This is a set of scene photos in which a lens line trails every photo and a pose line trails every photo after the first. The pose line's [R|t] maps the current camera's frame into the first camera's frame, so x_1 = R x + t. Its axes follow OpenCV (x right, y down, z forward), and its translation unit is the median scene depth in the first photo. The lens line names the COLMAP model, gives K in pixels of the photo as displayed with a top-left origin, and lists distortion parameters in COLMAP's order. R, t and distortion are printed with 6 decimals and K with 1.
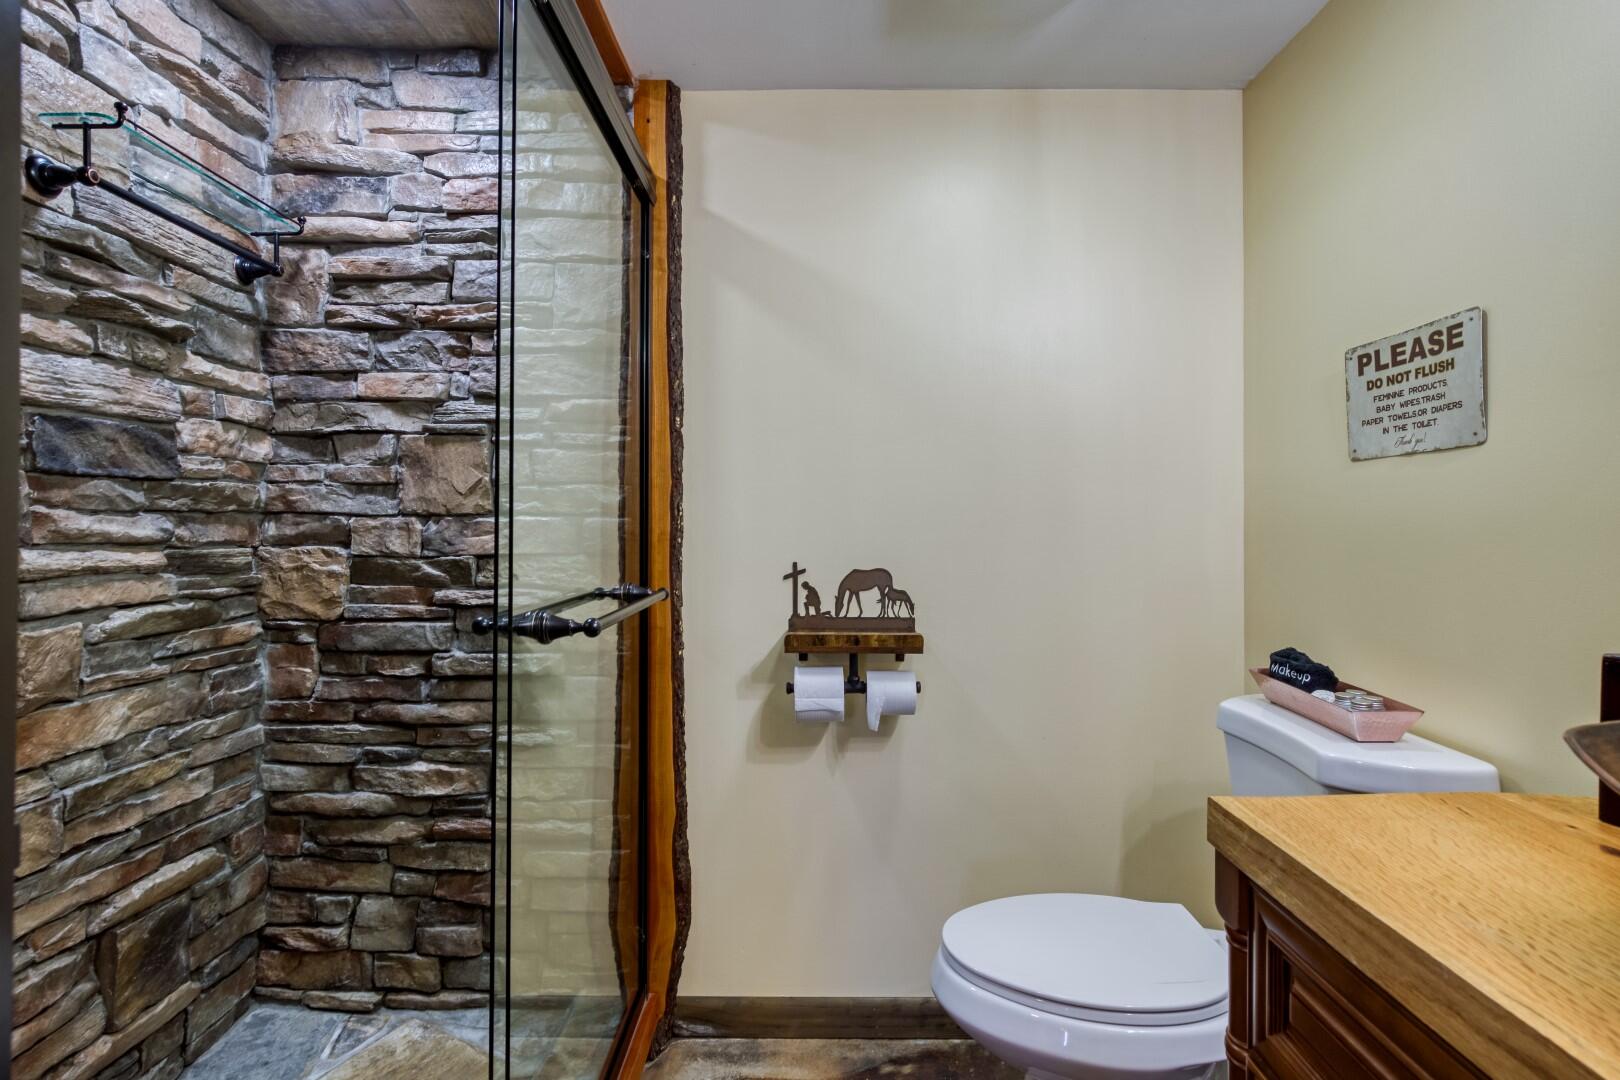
lens RADIAL K [[856.2, 0, 815.1], [0, 856.2, 513.5], [0, 0, 1]] dist [-0.012416, 0.013442]
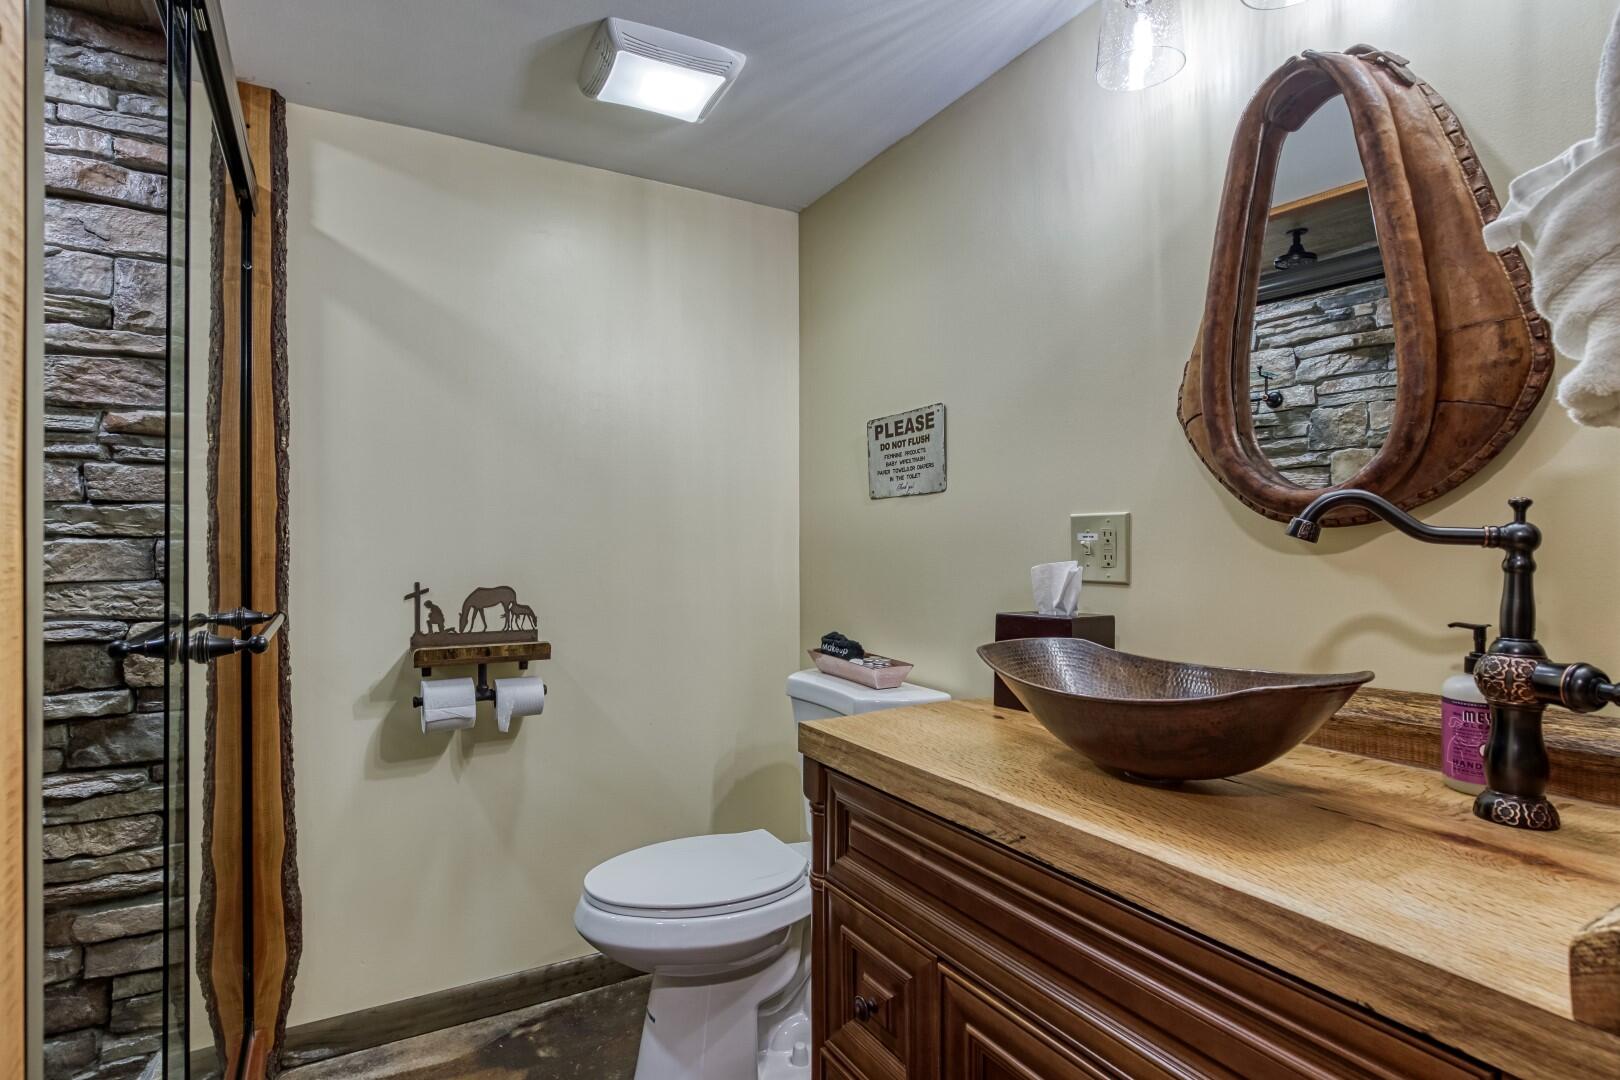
lens RADIAL K [[850.9, 0, 810.0], [0, 850.9, 540.0], [0, 0, 1]] dist [-0.001012, -0.042815]
pose [[0.874668, -0.000979, 0.484722, -0.114643], [-0.000305, 0.999997, 0.002569, 0.002481], [-0.484723, -0.002394, 0.874665, -0.148324]]
